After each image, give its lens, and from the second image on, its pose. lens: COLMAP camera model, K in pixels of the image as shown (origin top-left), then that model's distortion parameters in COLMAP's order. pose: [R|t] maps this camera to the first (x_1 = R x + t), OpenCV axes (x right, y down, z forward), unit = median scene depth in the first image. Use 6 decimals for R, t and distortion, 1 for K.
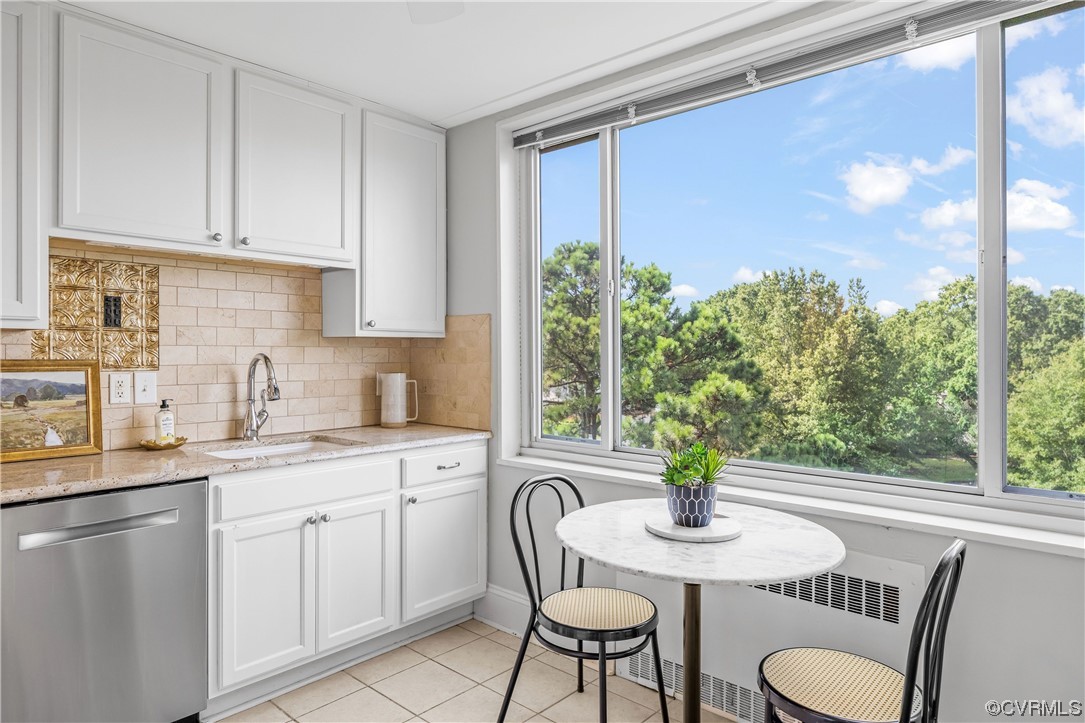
lens RADIAL K [[650.2, 0, 532.1], [0, 650.2, 354.1], [0, 0, 1]] dist [-0.003628, -0.004303]
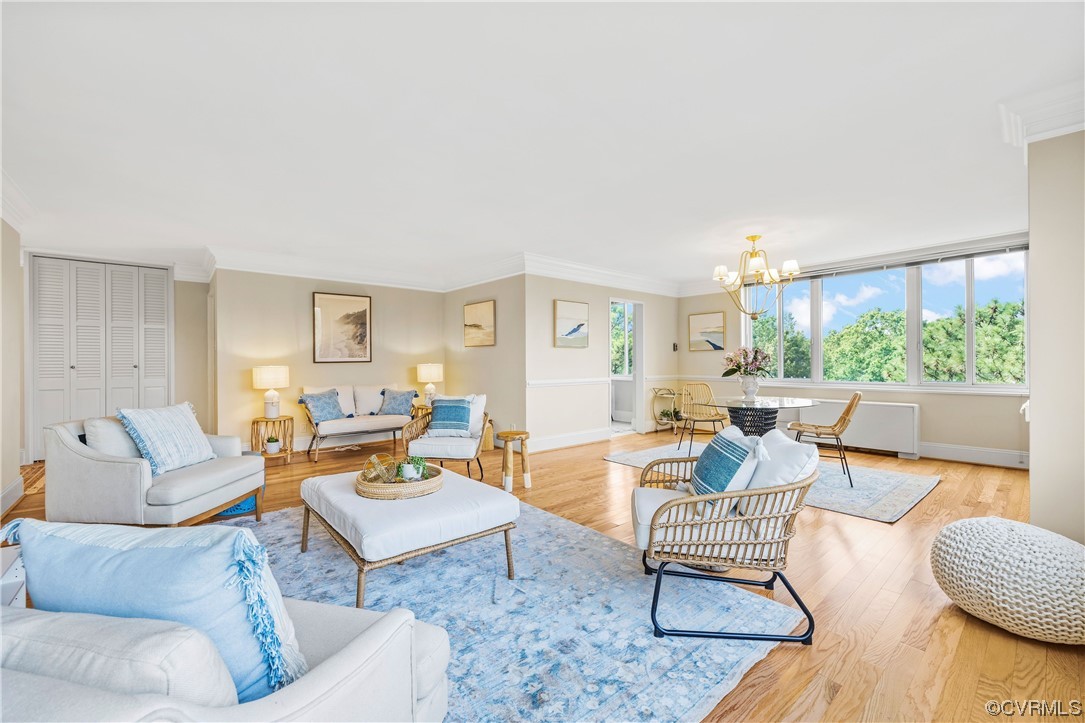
lens RADIAL K [[438.2, 0, 533.7], [0, 438.2, 361.1], [0, 0, 1]] dist [-0.001709, 0.000635]
pose [[0.991873, -0.007884, -0.126989, 0.206146], [0.007328, 0.999961, -0.004844, 0.069968], [0.127022, 0.003874, 0.991892, -2.545040]]
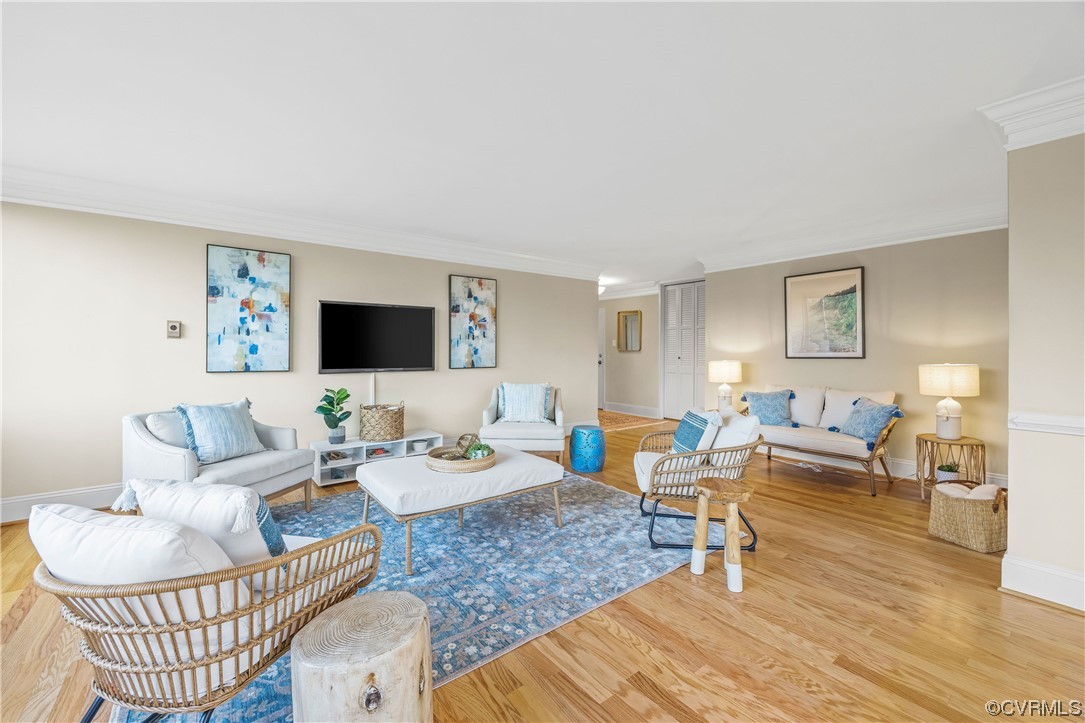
lens RADIAL K [[438.2, 0, 539.7], [0, 438.2, 352.2], [0, 0, 1]] dist [-0.001709, 0.000635]
pose [[-0.163858, -0.000102, -0.986484, 0.886403], [-0.008242, 0.999965, 0.001266, 0.041618], [0.986450, 0.008338, -0.163853, -1.276404]]
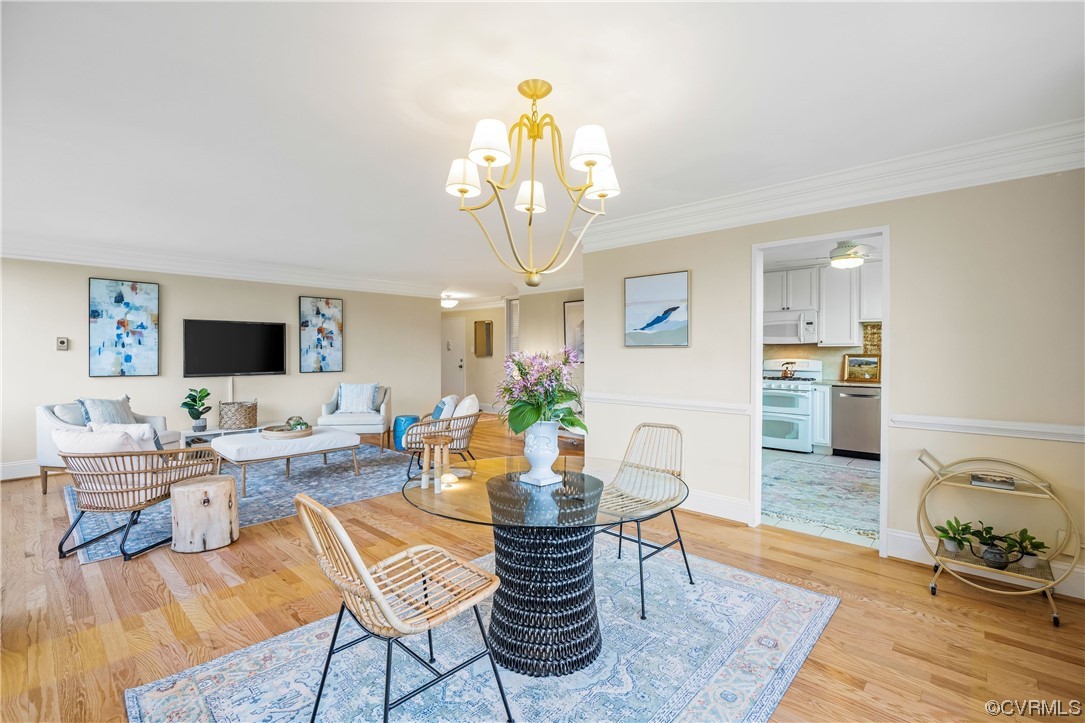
lens RADIAL K [[492.9, 0, 540.0], [0, 492.9, 357.5], [0, 0, 1]] dist [-0.016240, 0.001045]
pose [[-0.004276, 0.005537, -0.999976, 1.683338], [-0.004648, 0.999974, 0.005557, 0.016829], [0.999980, 0.004672, -0.004250, -0.683434]]
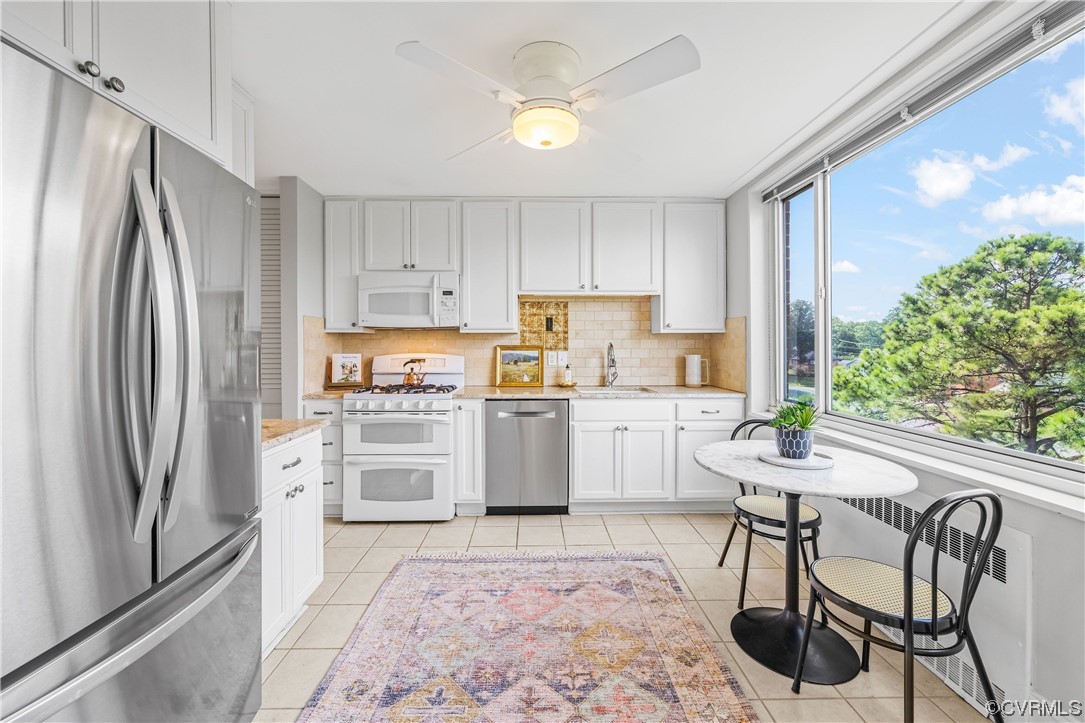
lens RADIAL K [[438.2, 0, 543.9], [0, 438.2, 348.8], [0, 0, 1]] dist [-0.001709, 0.000635]
pose [[0.690236, 0.003563, -0.723575, 0.399618], [-0.000855, 0.999991, 0.004108, 0.012237], [0.723583, -0.002217, 0.690233, -0.054929]]
